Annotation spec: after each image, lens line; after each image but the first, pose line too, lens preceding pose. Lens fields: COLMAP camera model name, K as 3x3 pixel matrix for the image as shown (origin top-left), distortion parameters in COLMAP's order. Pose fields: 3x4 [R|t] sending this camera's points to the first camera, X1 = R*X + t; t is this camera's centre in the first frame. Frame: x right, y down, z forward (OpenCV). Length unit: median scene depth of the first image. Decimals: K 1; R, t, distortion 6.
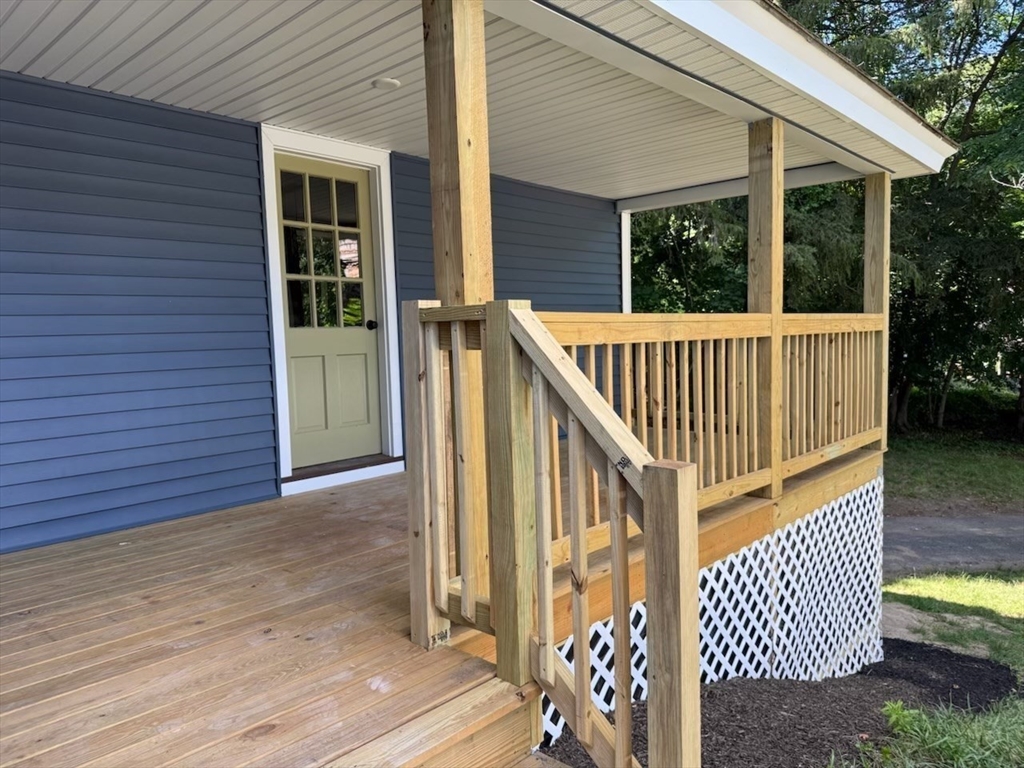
lens RADIAL K [[720.5, 0, 511.9], [0, 720.5, 386.3], [0, 0, 1]] dist [0.086863, -0.116093]
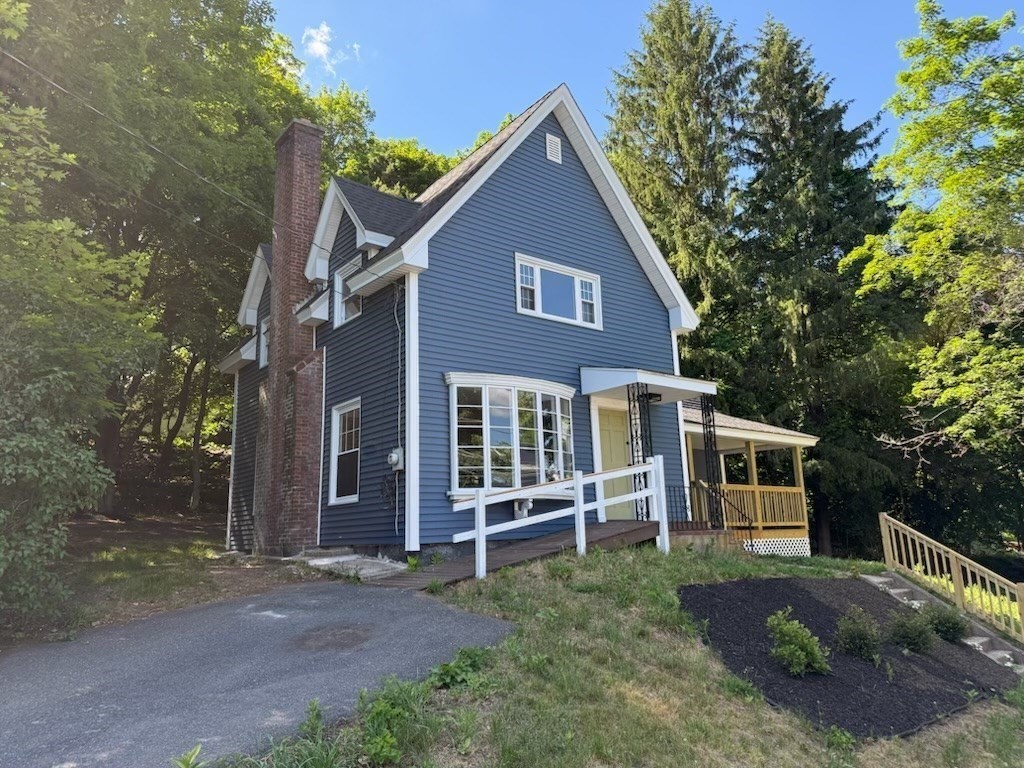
lens RADIAL K [[720.5, 0, 513.4], [0, 720.5, 387.0], [0, 0, 1]] dist [0.086863, -0.116093]
pose [[0.986667, -0.036621, -0.158580, -0.255177], [-0.007658, 0.962831, -0.269994, 0.378765], [0.162573, 0.267609, 0.949713, -2.567762]]
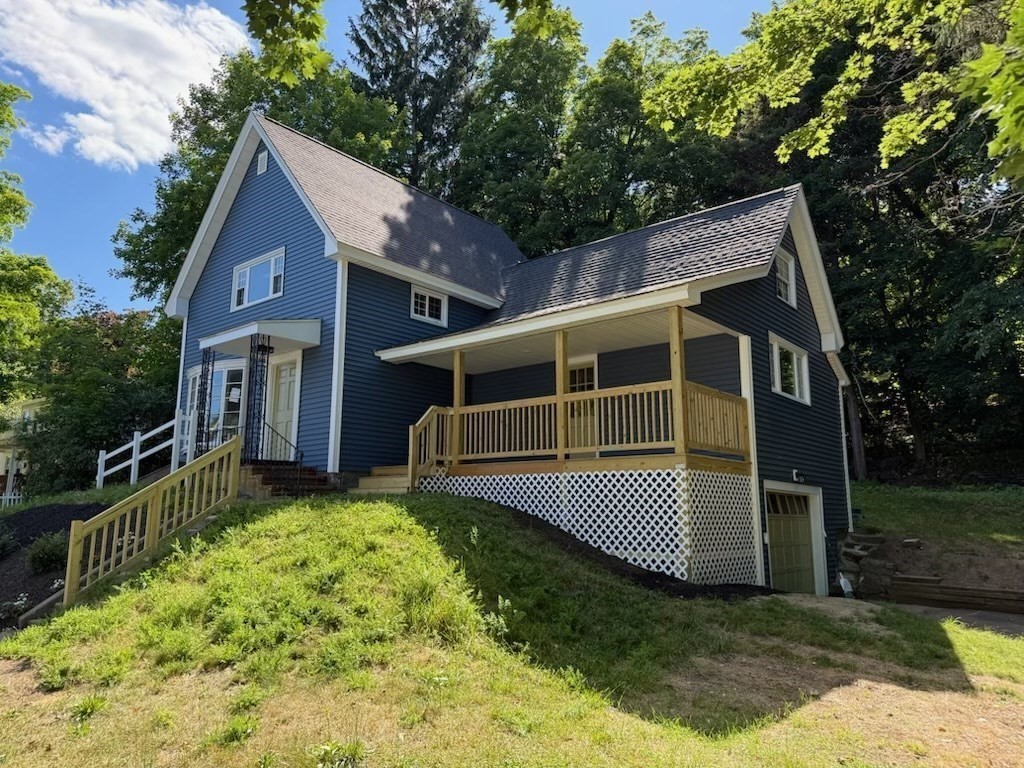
lens RADIAL K [[720.5, 0, 509.3], [0, 720.5, 387.7], [0, 0, 1]] dist [0.086863, -0.116093]
pose [[0.023823, -0.143669, -0.989339, 2.303881], [-0.070255, 0.986933, -0.145011, 0.222579], [0.997245, 0.072961, 0.013418, 0.527131]]
